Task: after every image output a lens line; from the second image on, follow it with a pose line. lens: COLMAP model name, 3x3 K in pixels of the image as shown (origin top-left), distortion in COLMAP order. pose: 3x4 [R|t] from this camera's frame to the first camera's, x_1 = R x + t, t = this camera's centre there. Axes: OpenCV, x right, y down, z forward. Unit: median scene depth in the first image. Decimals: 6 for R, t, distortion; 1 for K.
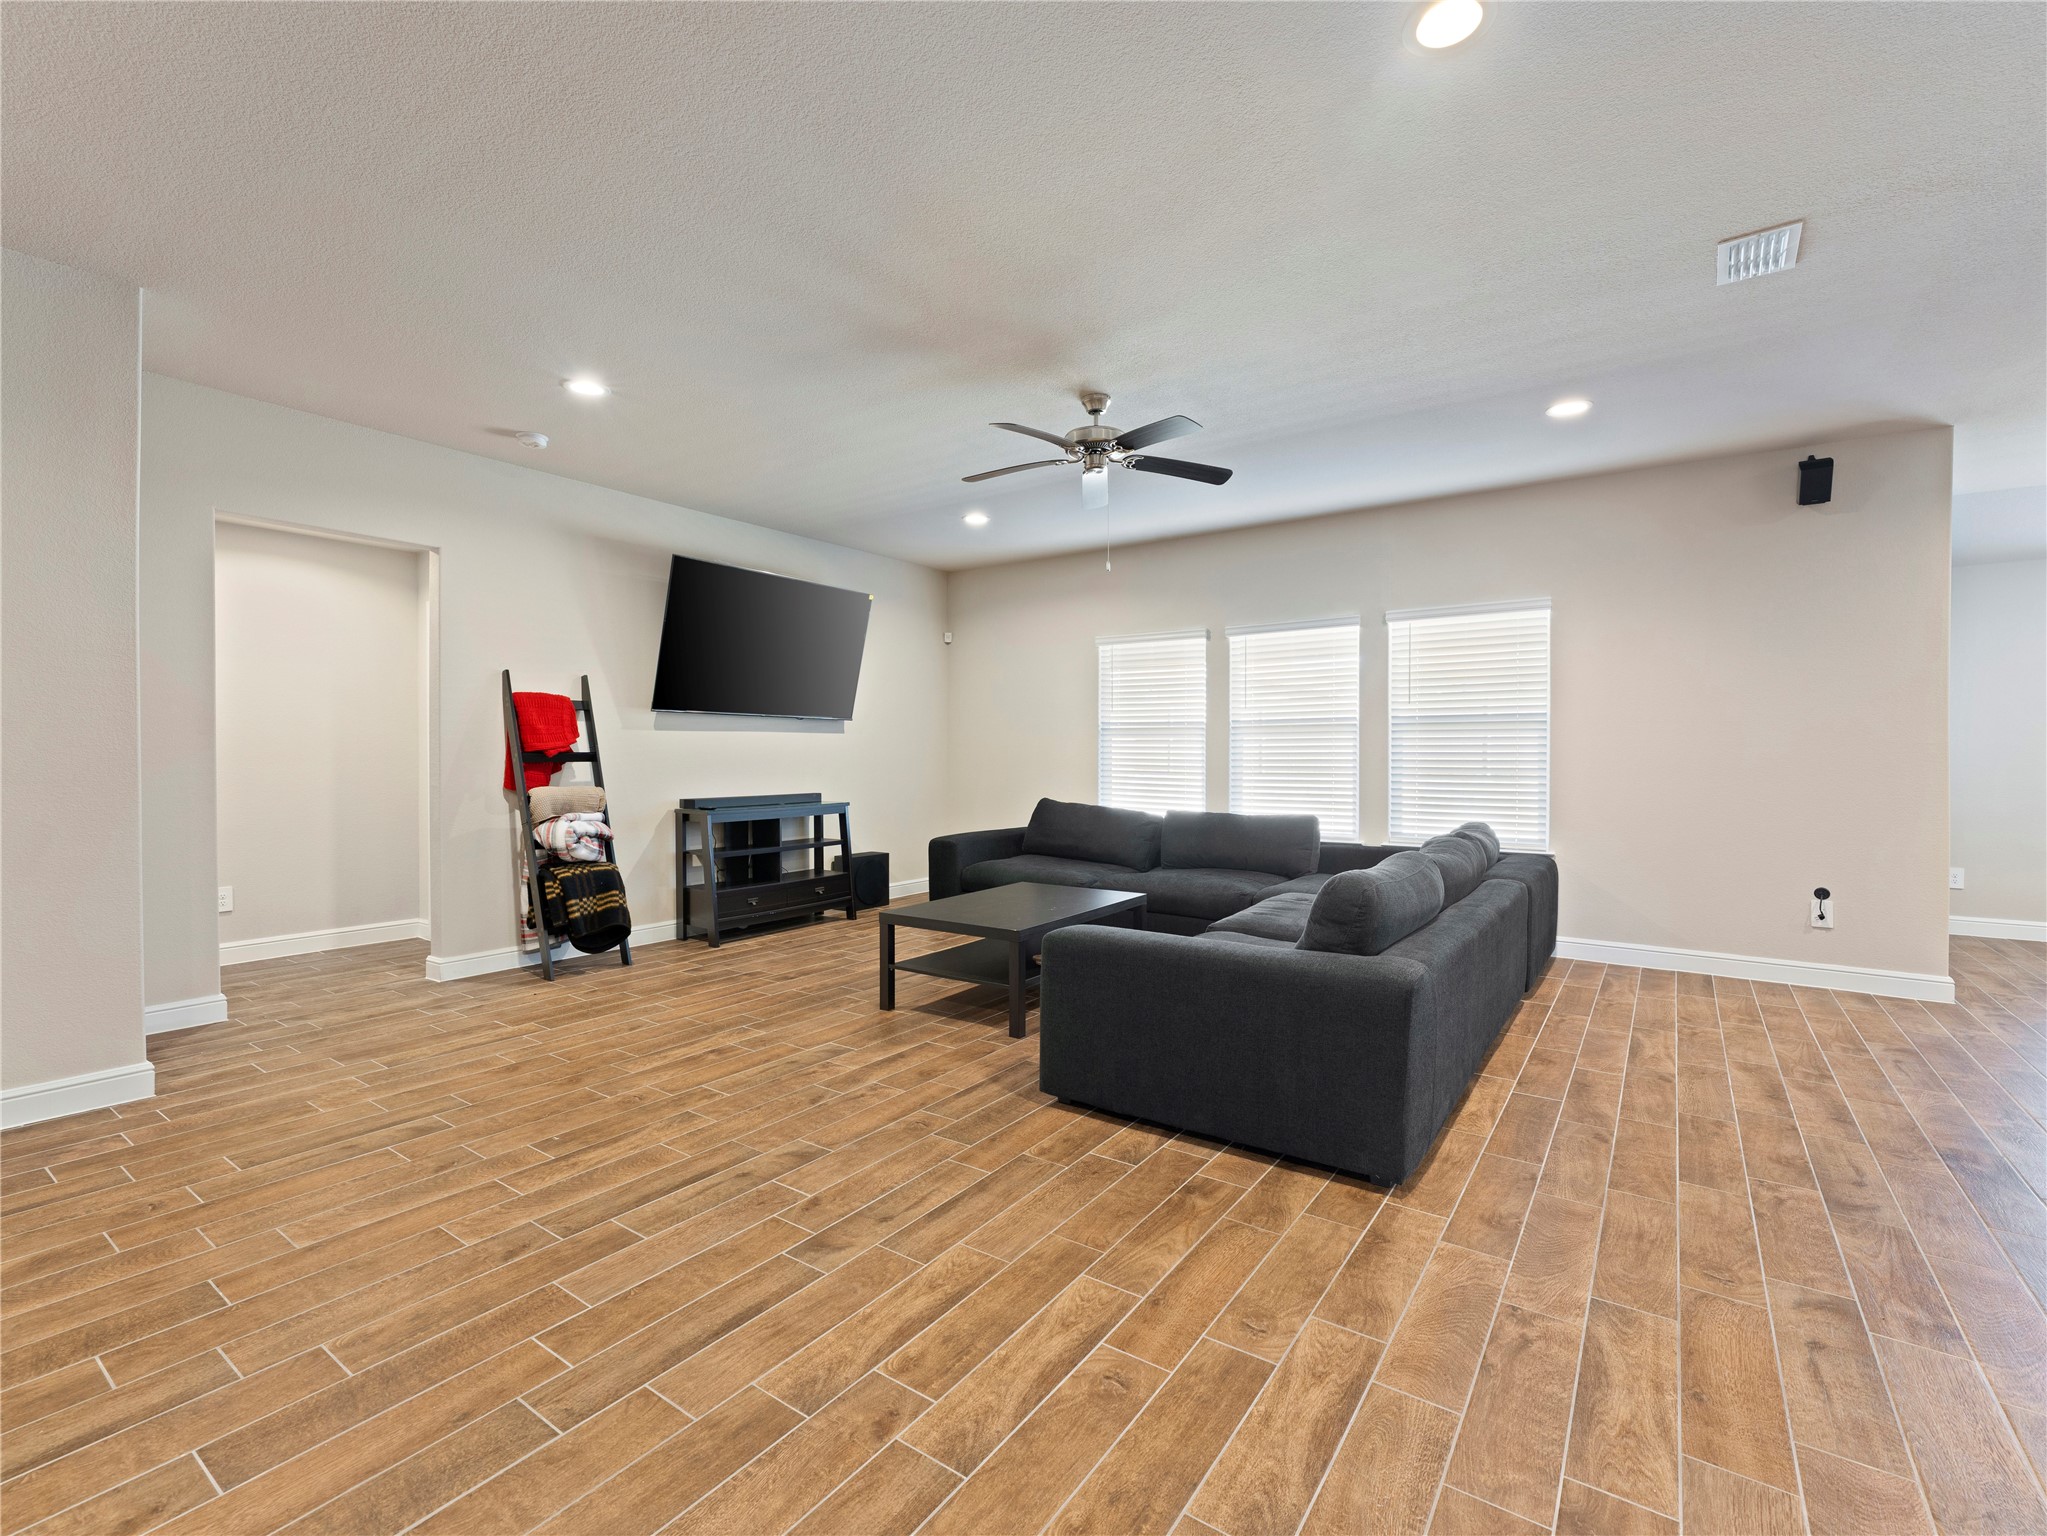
lens RADIAL K [[905.9, 0, 1023.2], [0, 905.9, 765.2], [0, 0, 1]] dist [-0.002967, -0.000900]
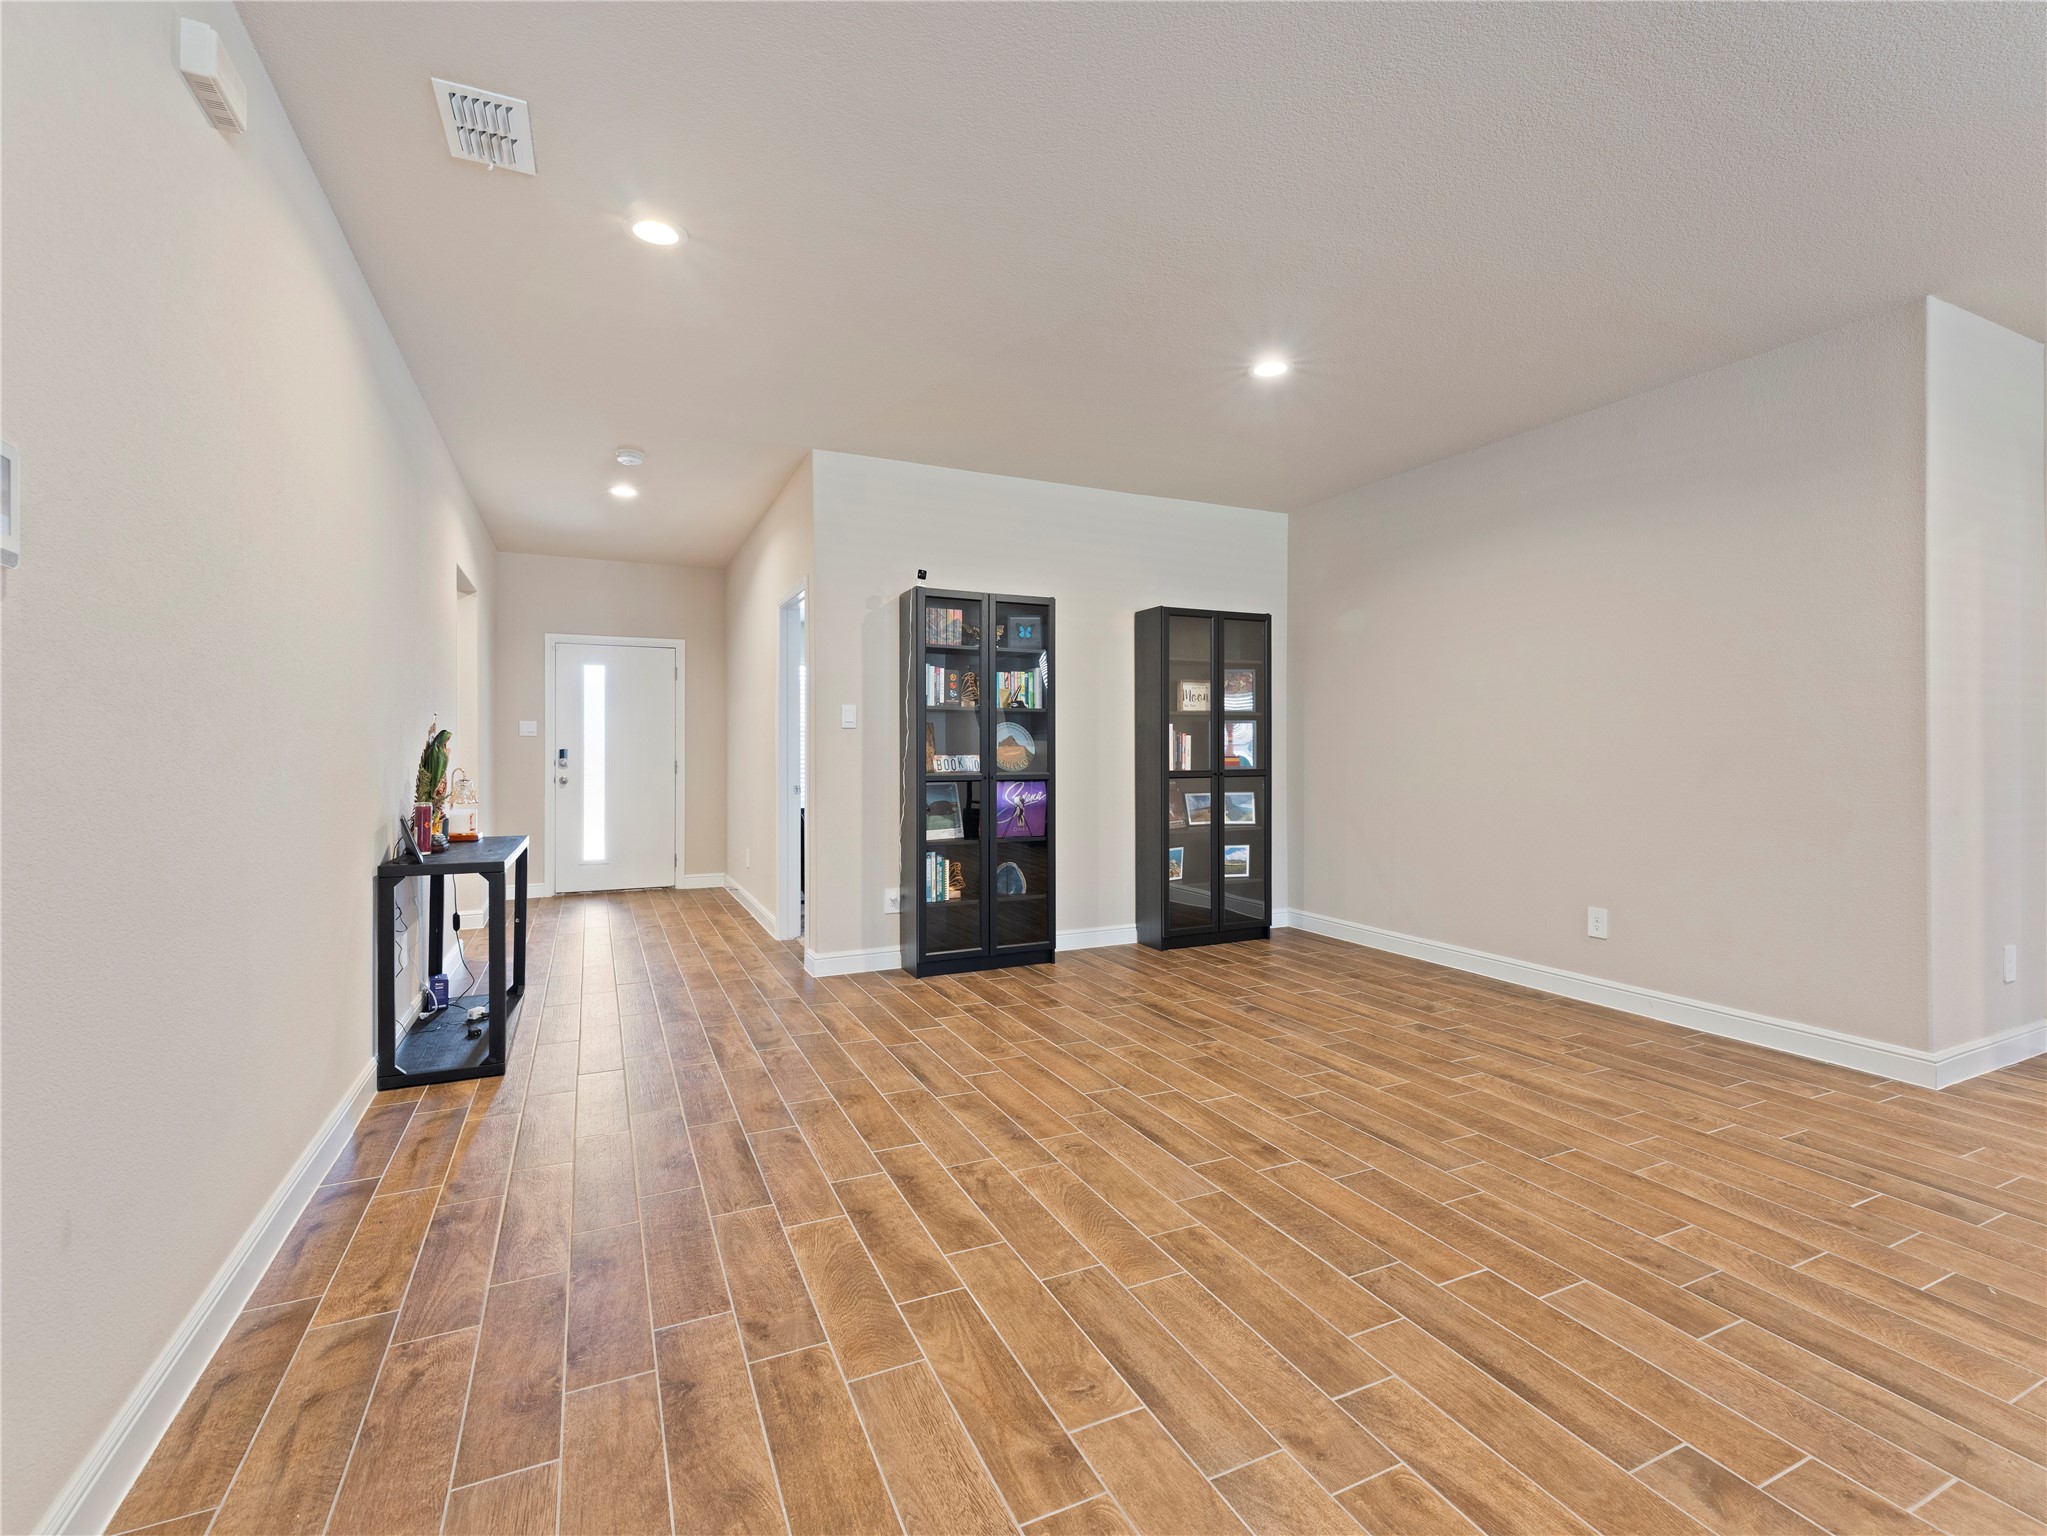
lens RADIAL K [[905.9, 0, 1019.5], [0, 905.9, 757.7], [0, 0, 1]] dist [-0.002967, -0.000900]
pose [[-0.487049, 0.004268, -0.873364, 0.544763], [-0.008944, 0.999911, 0.009874, -0.006314], [0.873329, 0.012620, -0.486968, 0.781004]]
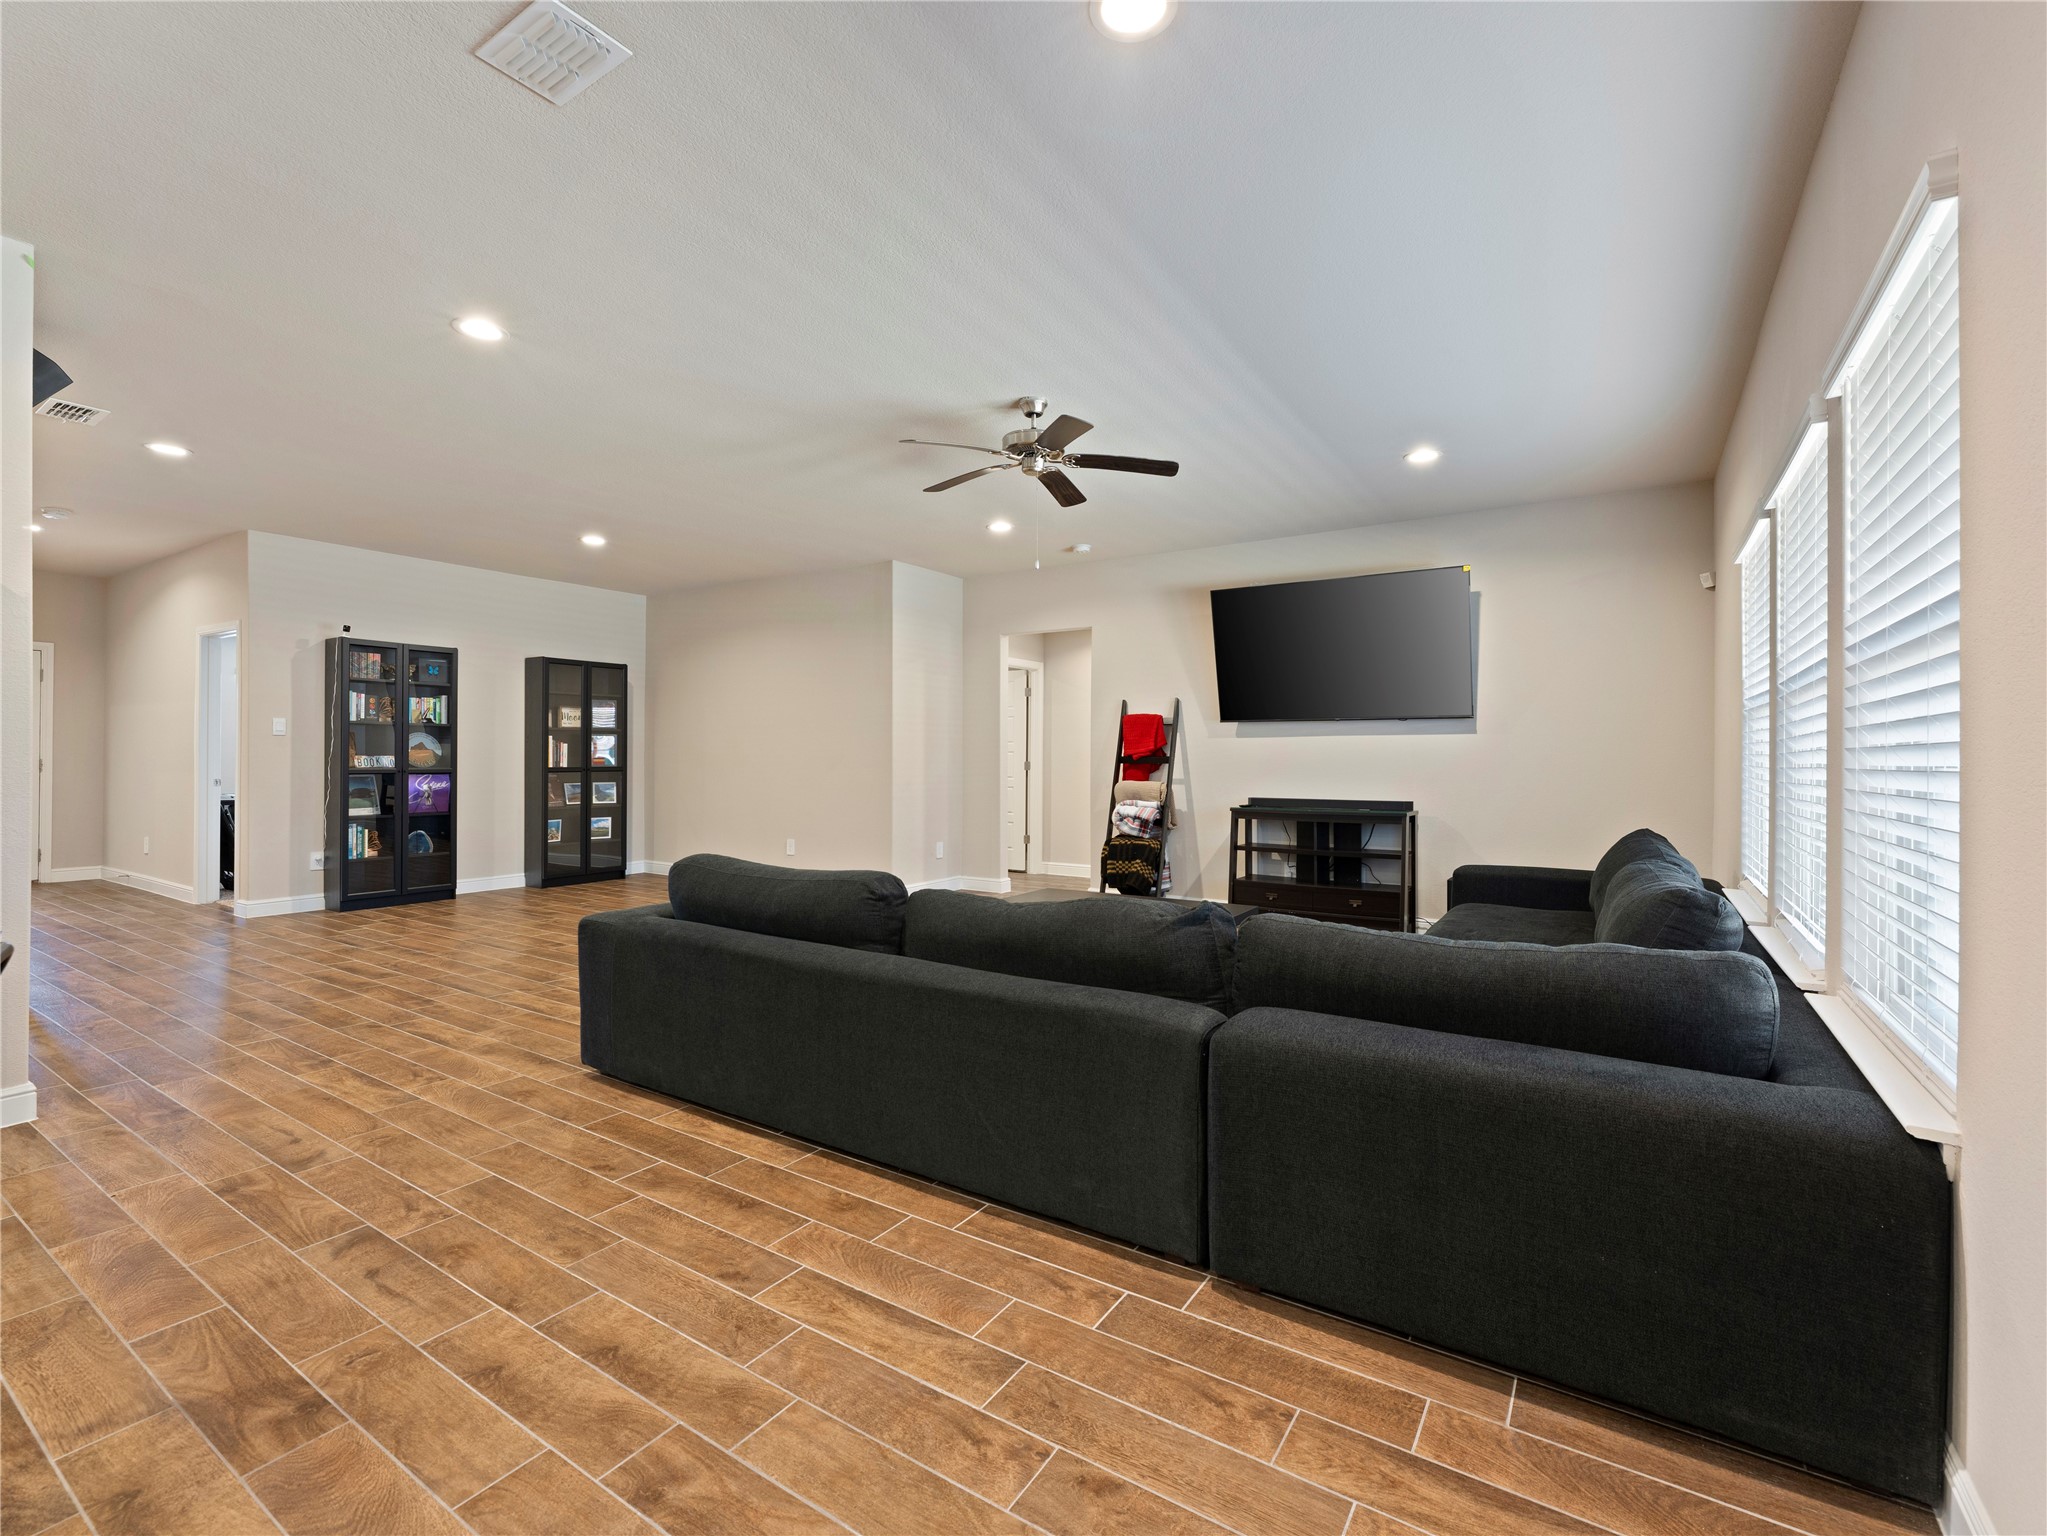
lens RADIAL K [[905.9, 0, 1015.9], [0, 905.9, 754.9], [0, 0, 1]] dist [-0.002967, -0.000900]
pose [[0.049276, -0.004626, -0.998774, 1.799606], [-0.016945, 0.999841, -0.005467, -0.011780], [0.998641, 0.017194, 0.049190, 1.555368]]
